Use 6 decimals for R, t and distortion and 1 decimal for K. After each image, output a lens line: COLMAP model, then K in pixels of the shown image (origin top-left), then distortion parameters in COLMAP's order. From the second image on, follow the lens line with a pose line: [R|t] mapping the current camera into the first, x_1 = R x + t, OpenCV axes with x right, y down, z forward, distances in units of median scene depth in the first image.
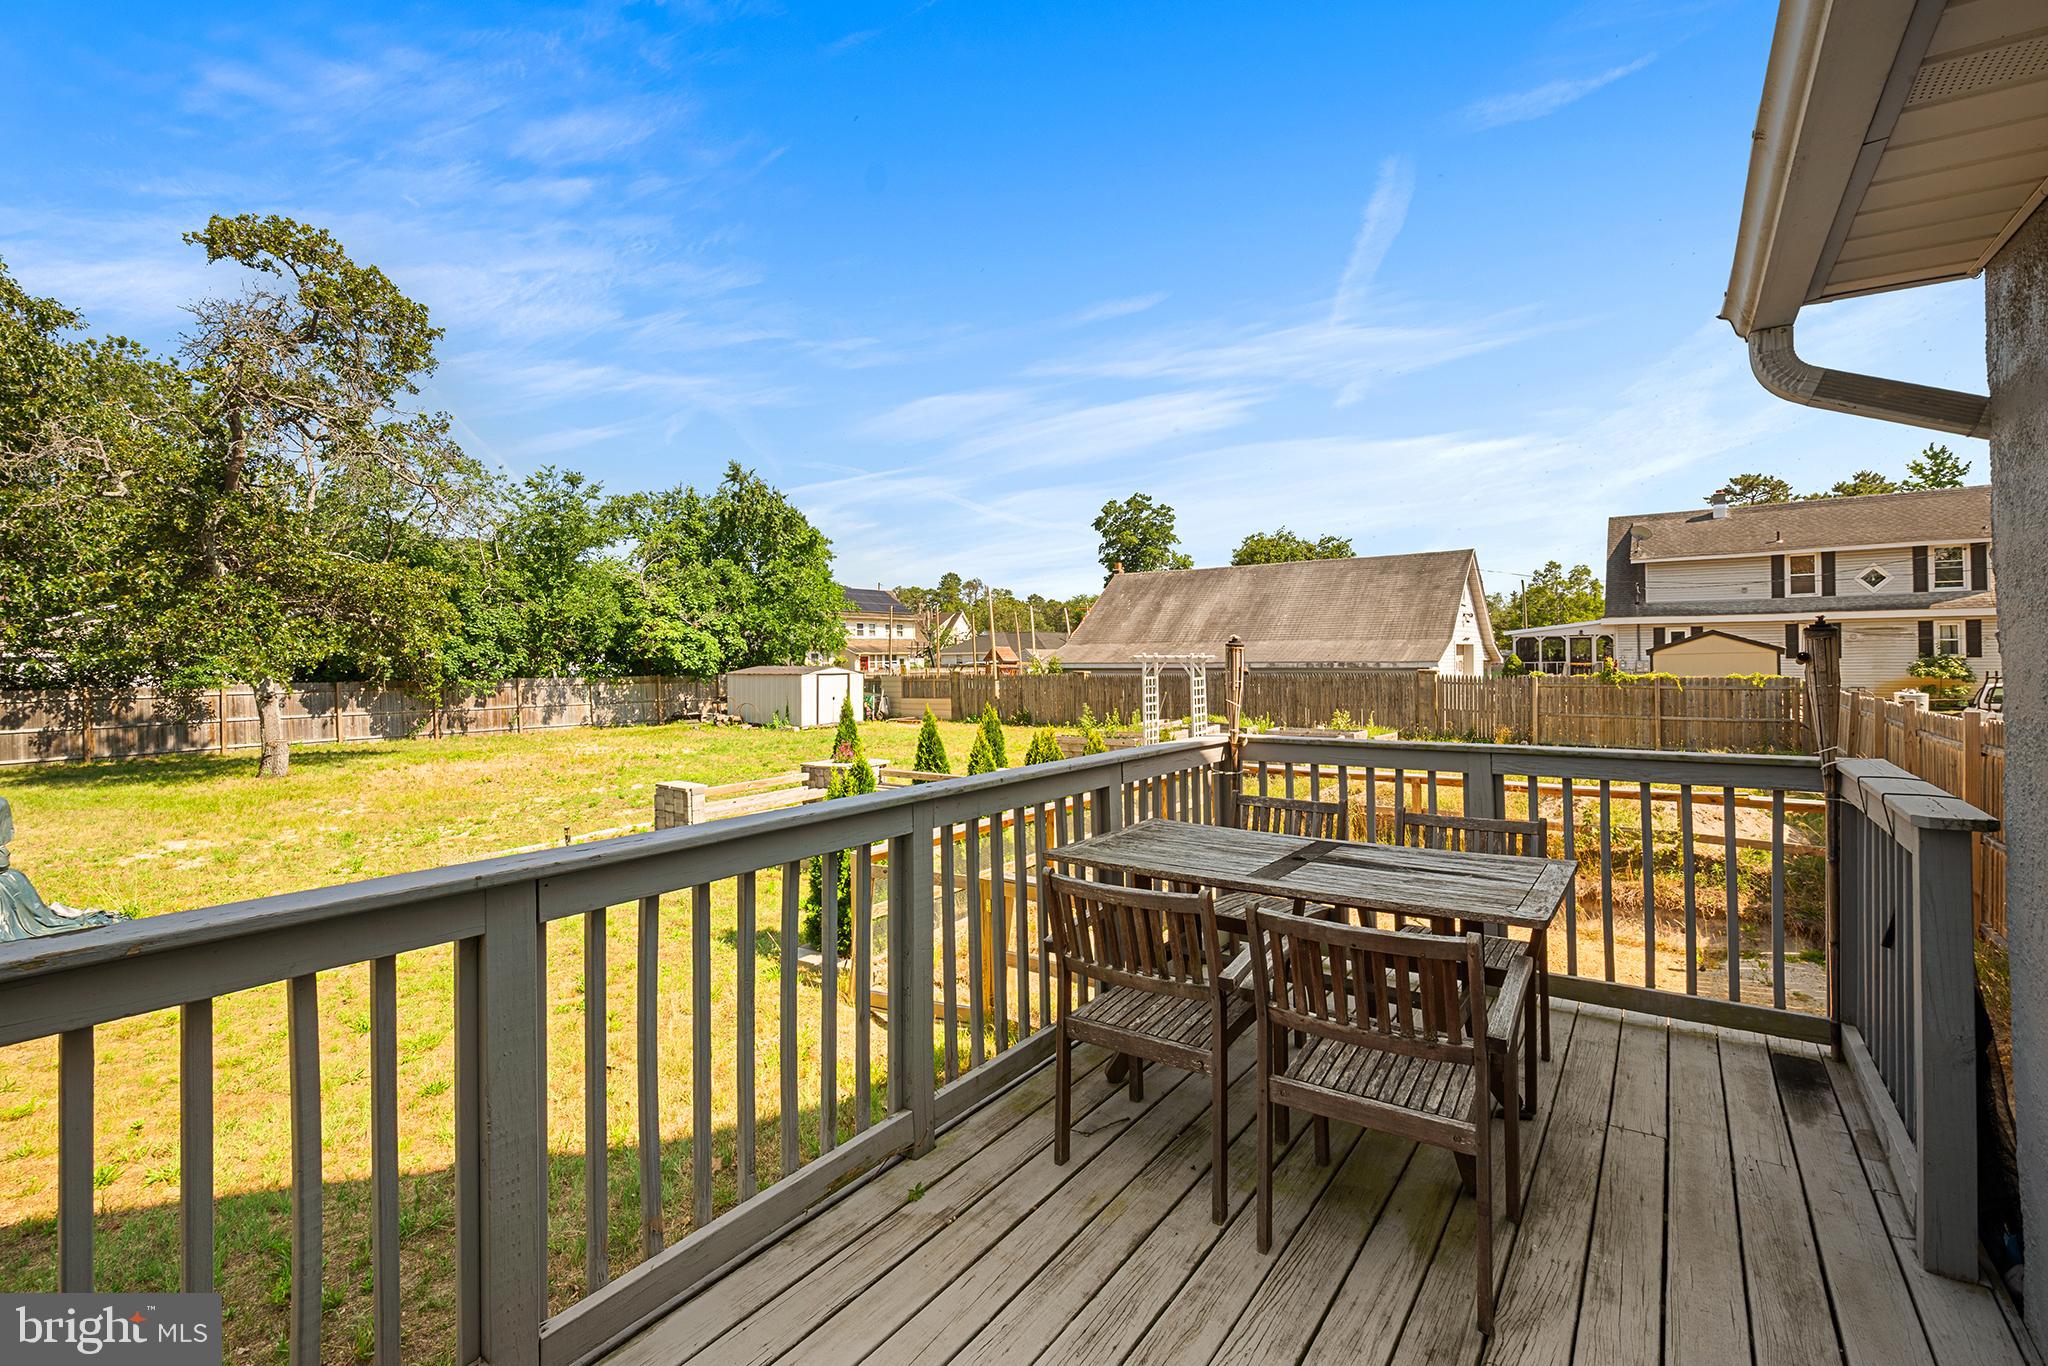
lens RADIAL K [[903.7, 0, 1022.8], [0, 903.7, 658.2], [0, 0, 1]] dist [-0.001312, 0.000271]
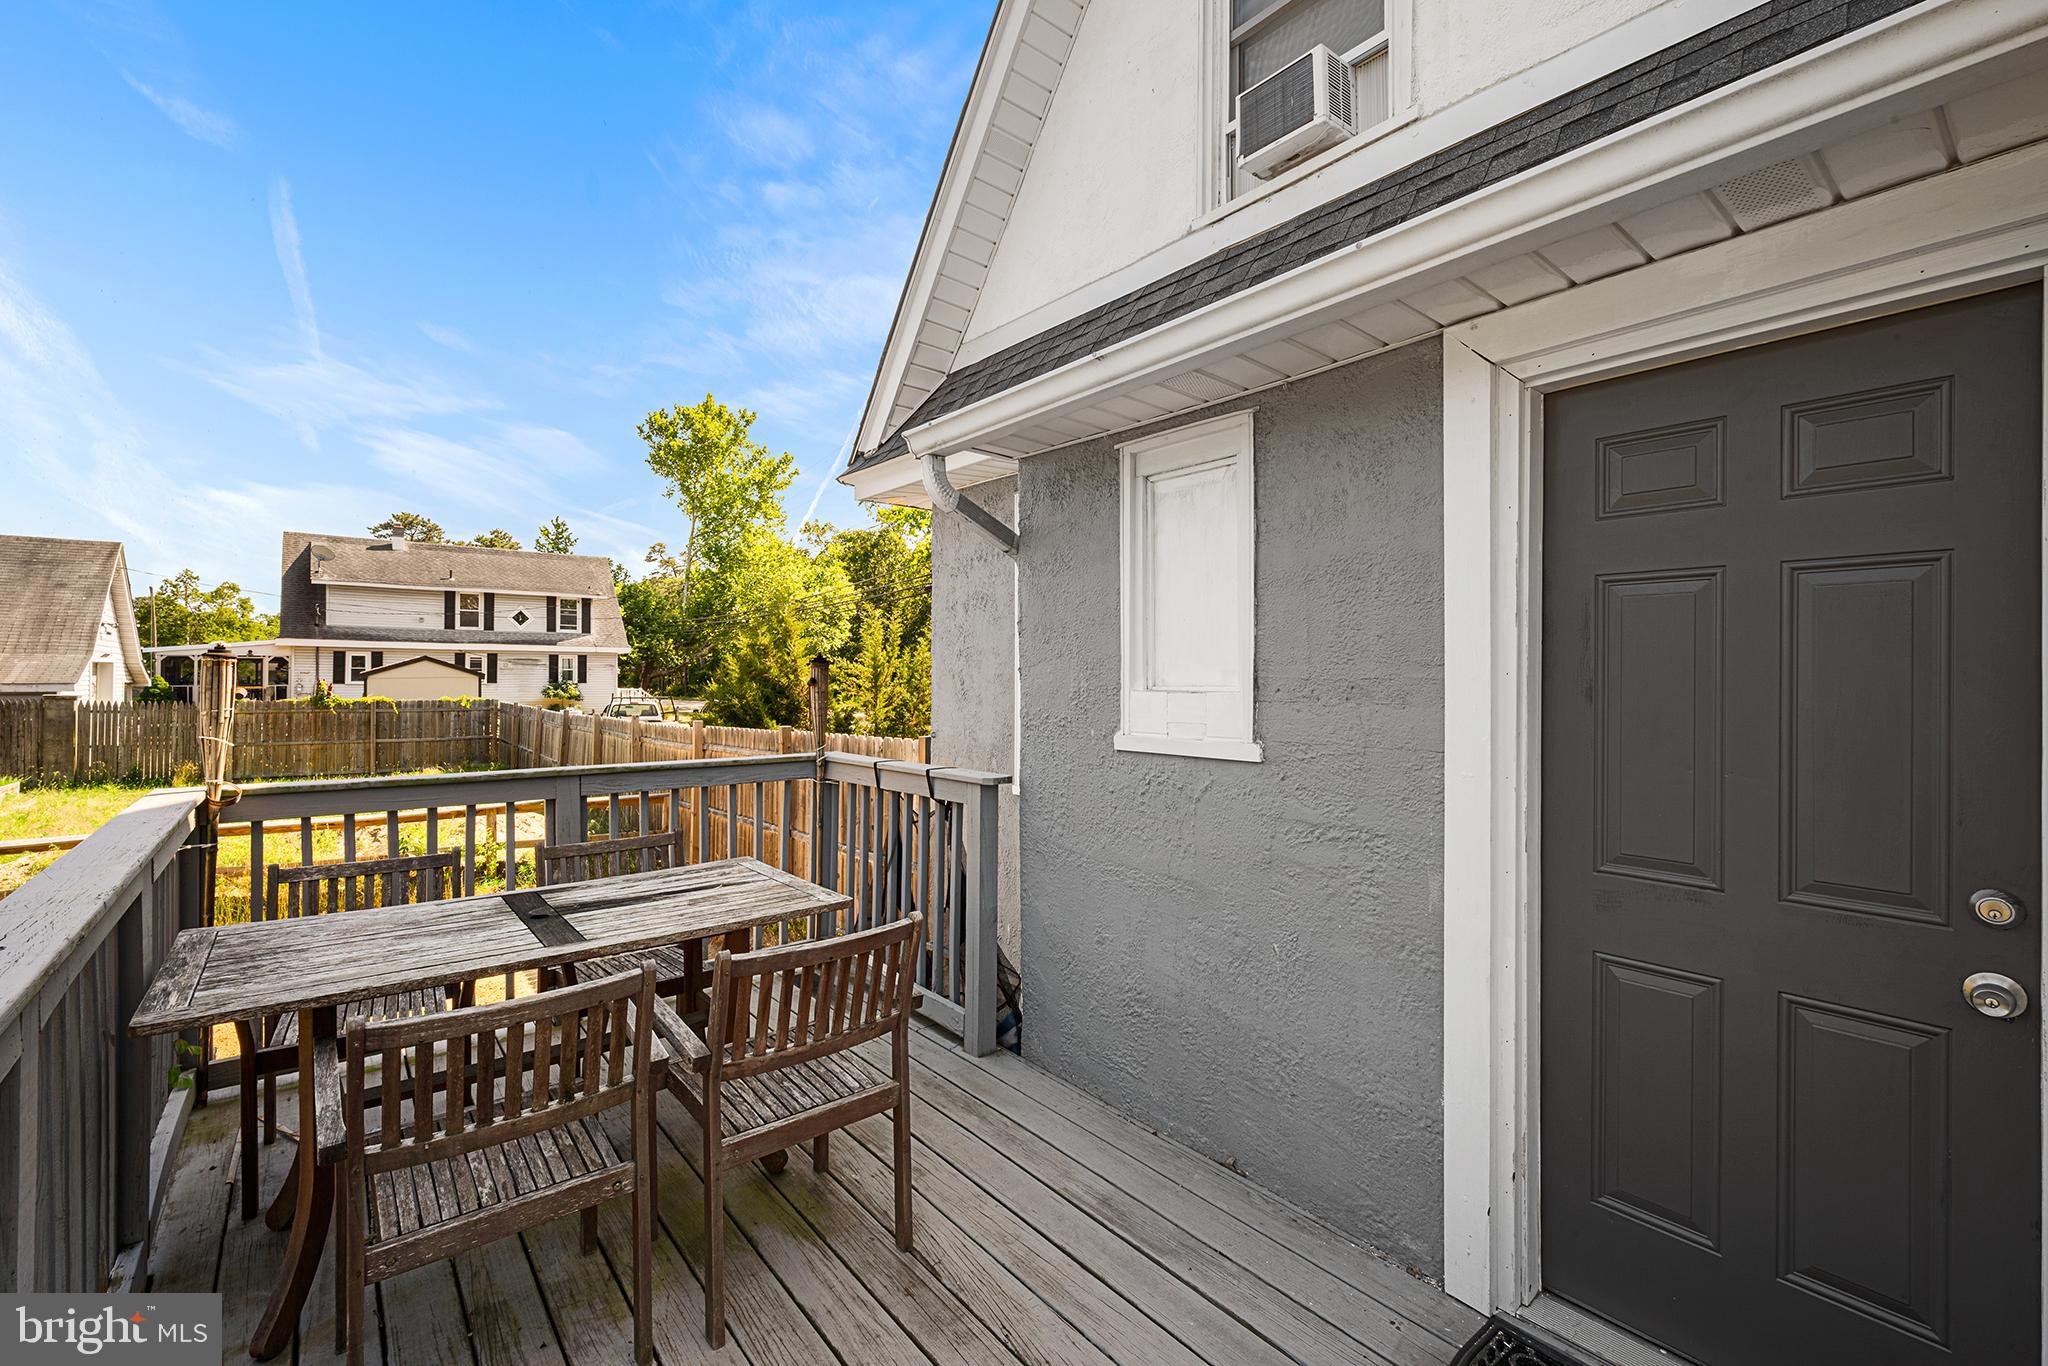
lens RADIAL K [[879.2, 0, 1014.6], [0, 879.2, 680.2], [0, 0, 1]] dist [0.000322, 0.000313]
pose [[0.263907, 0.009944, 0.964497, -0.036082], [-0.007328, 0.999939, -0.008304, 0.000710], [-0.964520, -0.004877, 0.263963, 0.036073]]
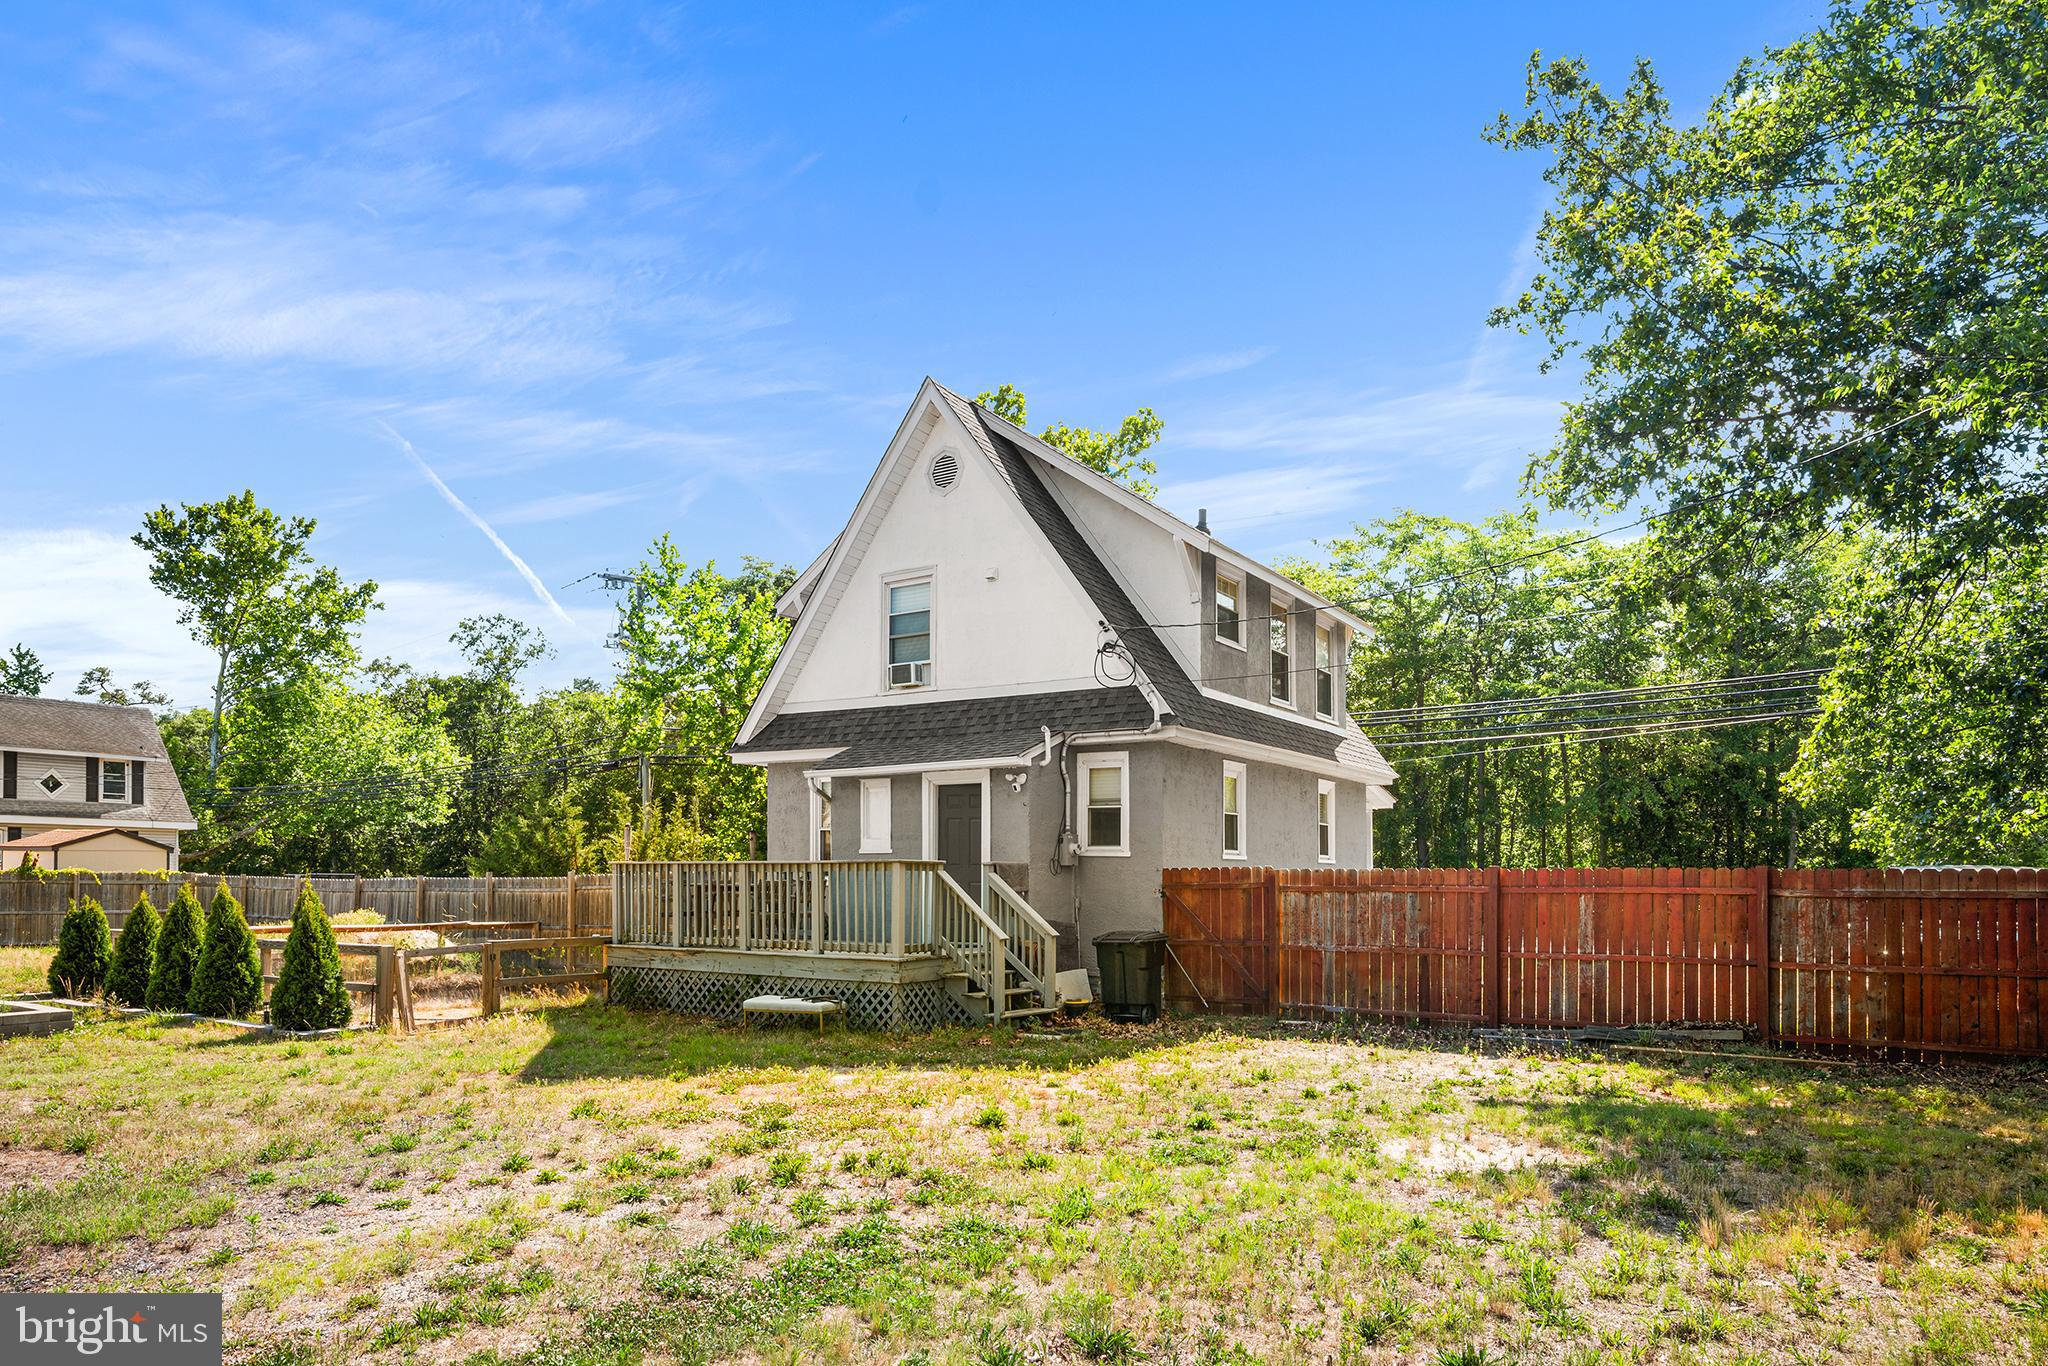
lens RADIAL K [[1280.8, 0, 1026.8], [0, 1280.8, 886.7], [0, 0, 1]] dist [-0.000394, -0.000052]
pose [[-0.048472, 0.006729, 0.998802, -0.530548], [-0.007827, 0.999944, -0.007116, 0.026498], [-0.998794, -0.008163, -0.048417, 0.002392]]
